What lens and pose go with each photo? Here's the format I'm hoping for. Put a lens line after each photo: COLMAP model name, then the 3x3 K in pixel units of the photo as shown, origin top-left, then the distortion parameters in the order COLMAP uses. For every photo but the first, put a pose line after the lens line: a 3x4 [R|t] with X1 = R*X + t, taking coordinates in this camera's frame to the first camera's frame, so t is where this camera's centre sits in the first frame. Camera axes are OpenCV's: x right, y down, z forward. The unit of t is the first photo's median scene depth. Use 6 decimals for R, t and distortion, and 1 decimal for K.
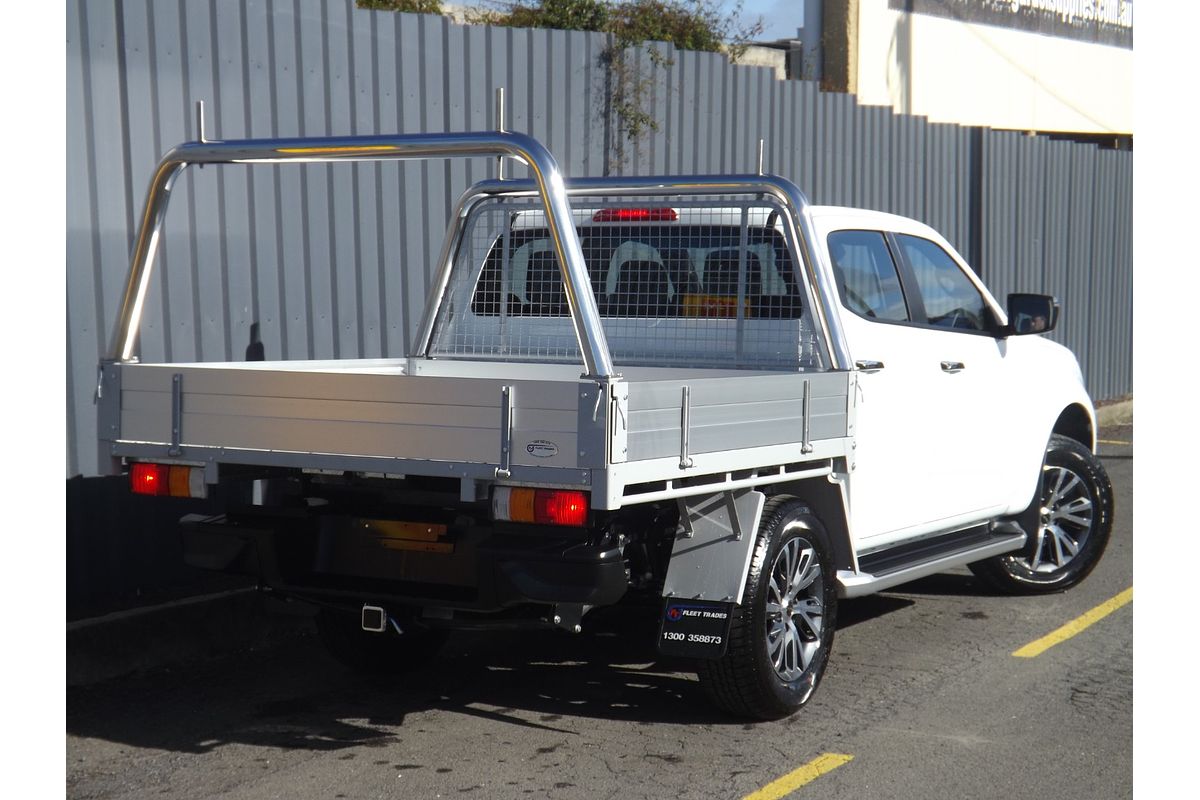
lens RADIAL K [[2187.9, 0, 588.9], [0, 2187.9, 401.7], [0, 0, 1]] dist [0.134527, 0.000000]
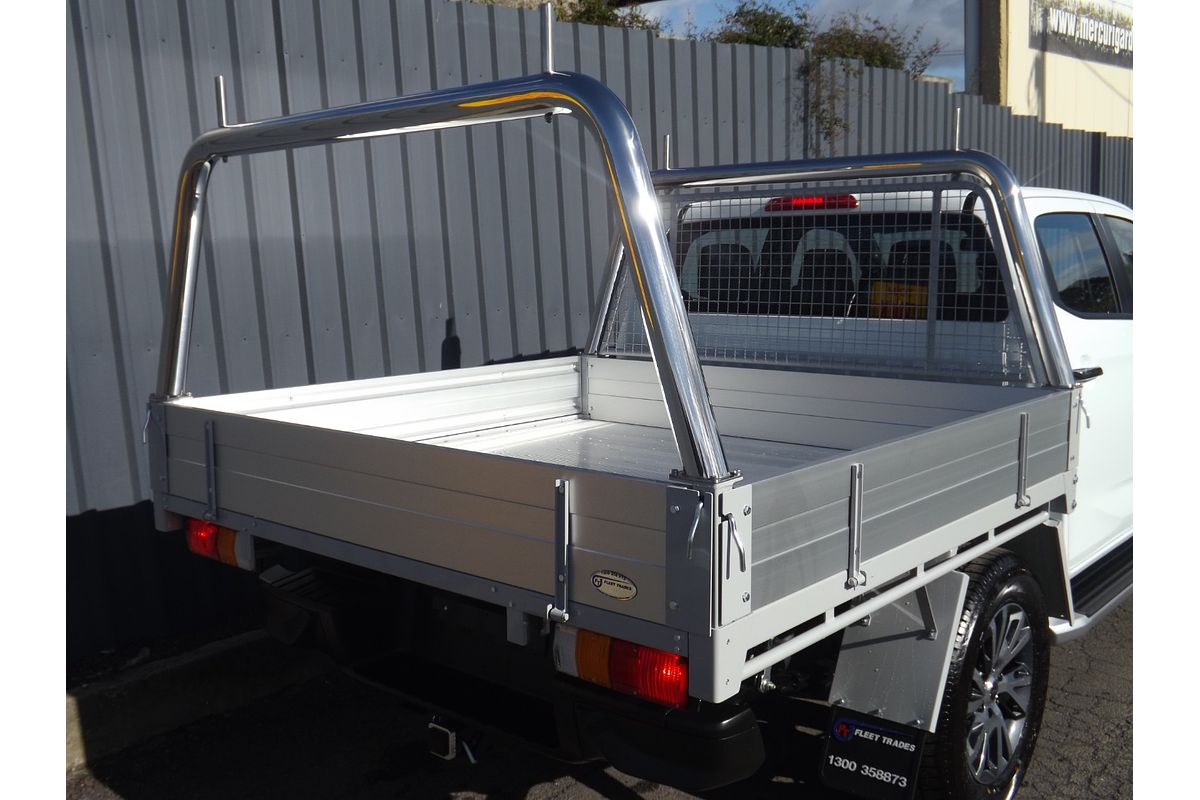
lens RADIAL K [[1513.3, 0, 475.7], [0, 1513.3, 442.2], [0, 0, 1]] dist [-0.045838, 0.000000]
pose [[0.976770, 0.001028, -0.214287, 0.021783], [0.013426, 0.997730, 0.065985, -0.032390], [0.213869, -0.067329, 0.974539, 0.391853]]
